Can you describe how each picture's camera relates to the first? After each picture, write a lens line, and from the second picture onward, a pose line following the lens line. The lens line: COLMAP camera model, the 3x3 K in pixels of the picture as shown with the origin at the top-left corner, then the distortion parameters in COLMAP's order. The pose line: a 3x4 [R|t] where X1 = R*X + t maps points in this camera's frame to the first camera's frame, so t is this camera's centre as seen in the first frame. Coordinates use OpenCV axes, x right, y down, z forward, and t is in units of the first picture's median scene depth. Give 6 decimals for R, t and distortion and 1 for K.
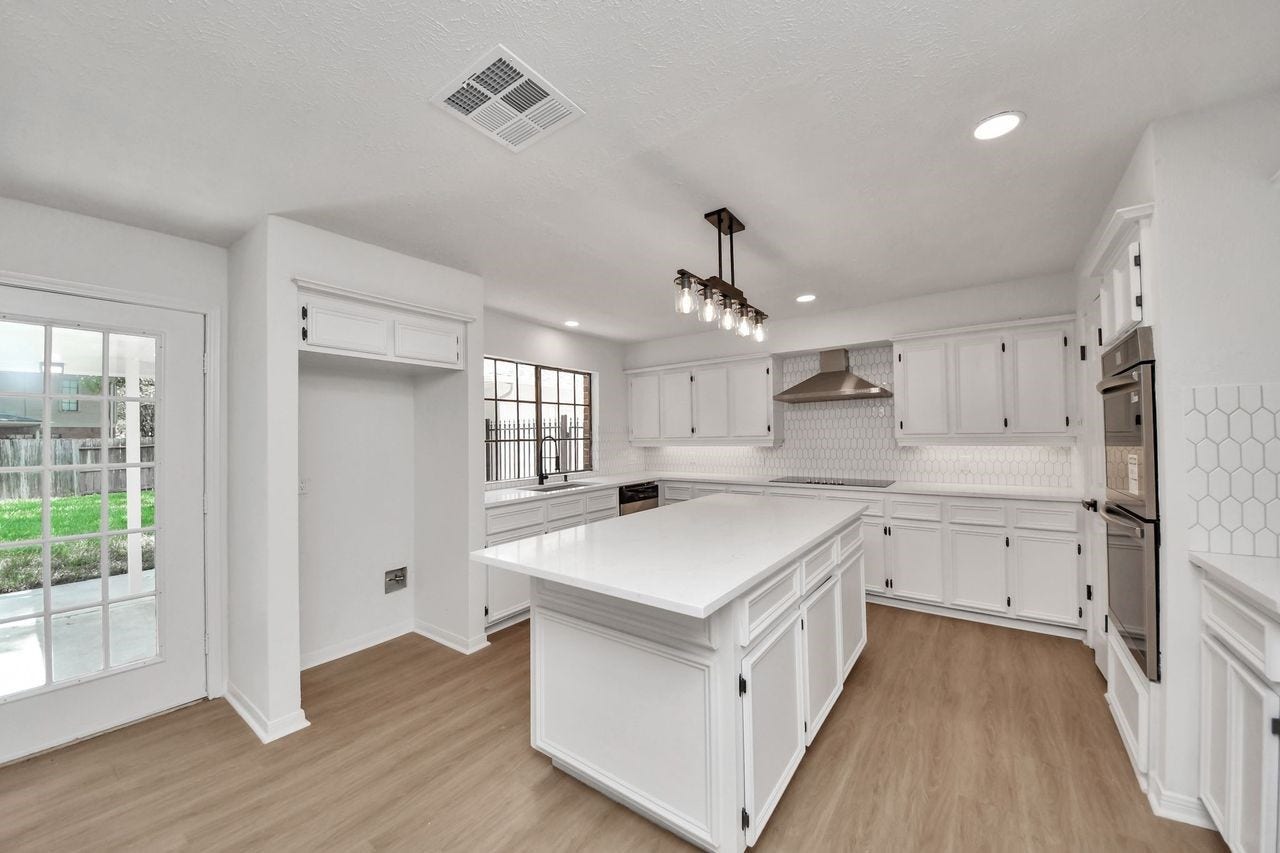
lens RADIAL K [[465.9, 0, 640.0], [0, 465.9, 426.5], [0, 0, 1]] dist [0.000737, 0.000057]
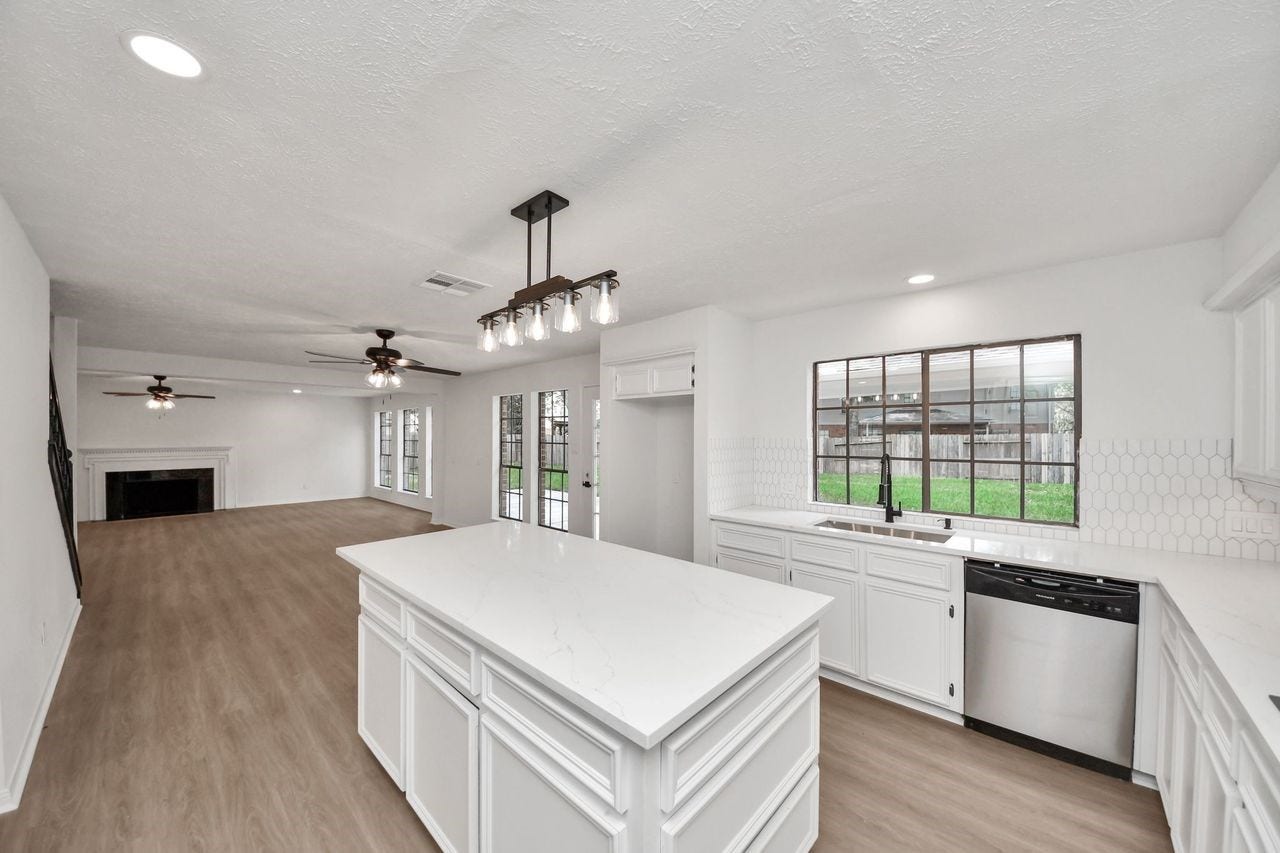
lens RADIAL K [[466.4, 0, 633.6], [0, 466.4, 431.0], [0, 0, 1]] dist [0.021444, -0.015225]
pose [[-0.115163, 0.009917, -0.993297, 0.544010], [0.016251, 0.999835, 0.008098, -0.027751], [0.993214, -0.015209, -0.115306, 0.686440]]
